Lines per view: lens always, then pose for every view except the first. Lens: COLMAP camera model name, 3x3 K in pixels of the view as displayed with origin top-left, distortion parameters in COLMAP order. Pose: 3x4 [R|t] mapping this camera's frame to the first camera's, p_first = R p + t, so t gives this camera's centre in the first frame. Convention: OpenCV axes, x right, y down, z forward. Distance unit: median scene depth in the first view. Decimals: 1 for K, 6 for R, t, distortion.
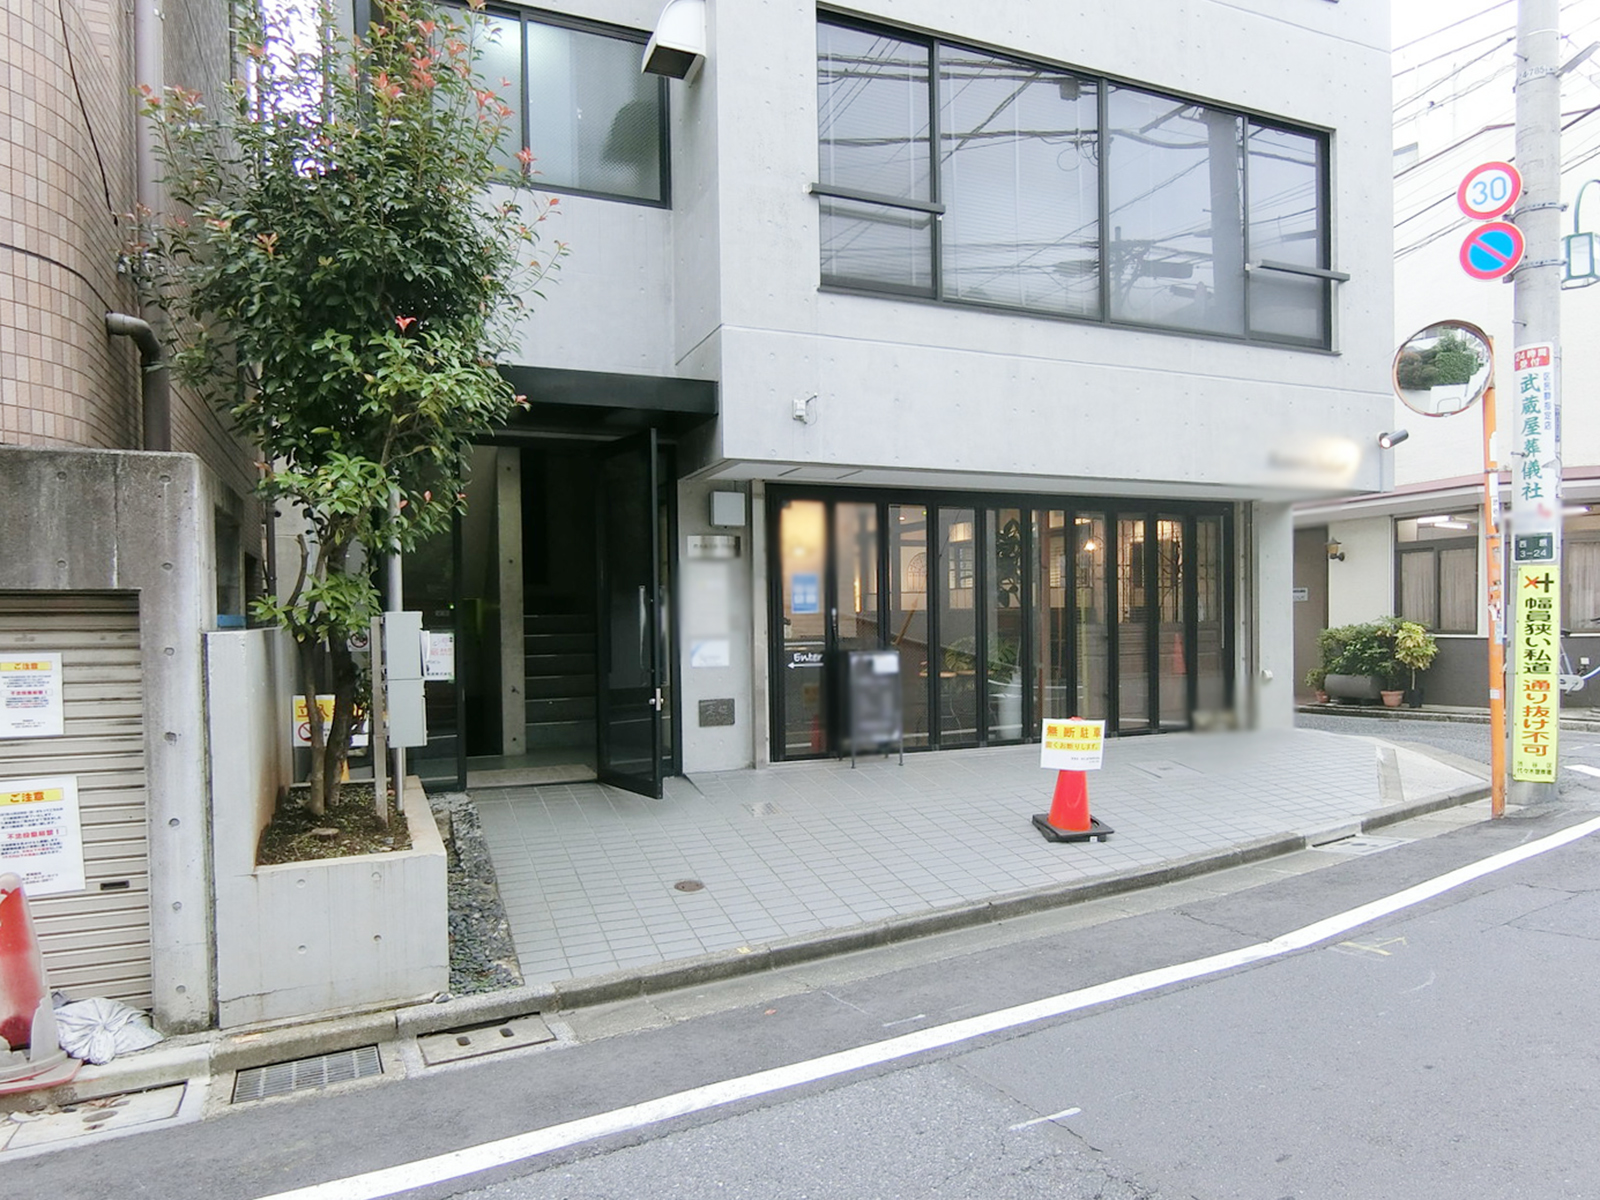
lens RADIAL K [[875.6, 0, 819.1], [0, 875.6, 622.1], [0, 0, 1]] dist [-0.016756, -0.000819]
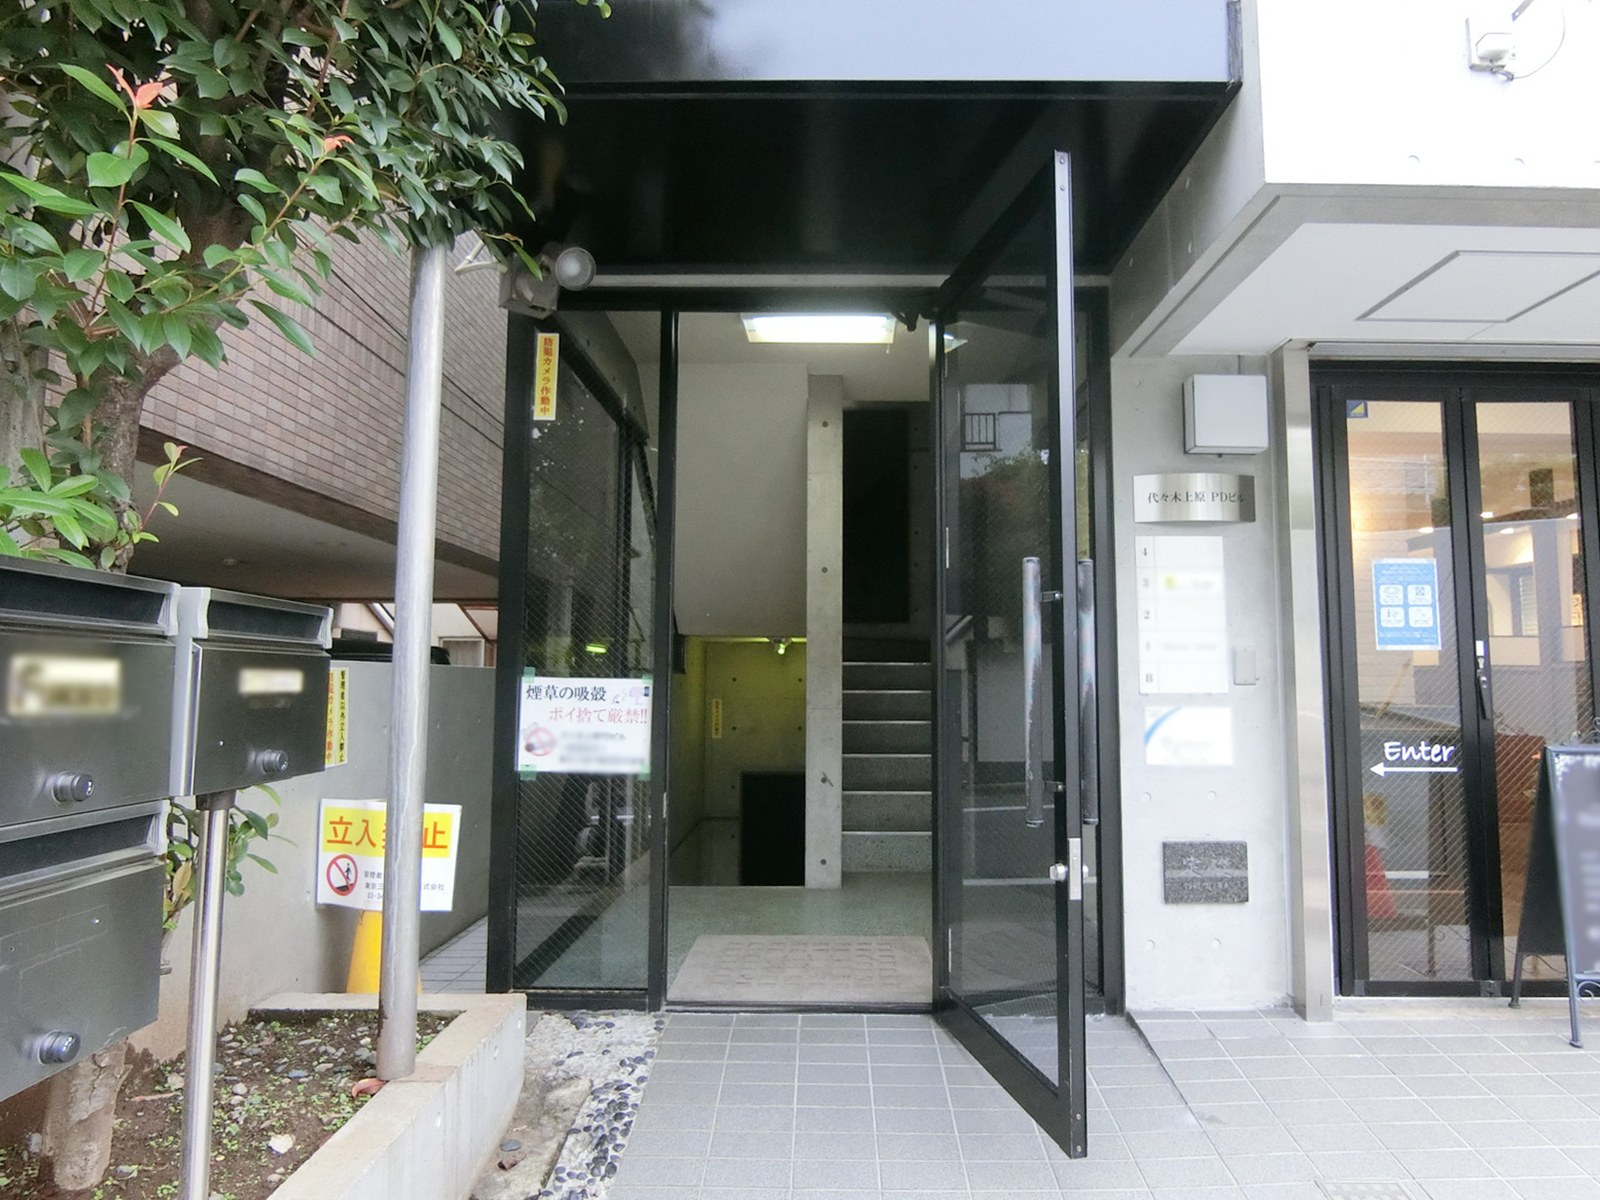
lens RADIAL K [[875.6, 0, 819.1], [0, 875.6, 622.1], [0, 0, 1]] dist [-0.016756, -0.000819]
pose [[0.901646, -0.012693, -0.432289, -0.100423], [-0.017048, 0.997749, -0.064853, 0.009899], [0.432139, 0.065844, 0.899400, 0.513576]]
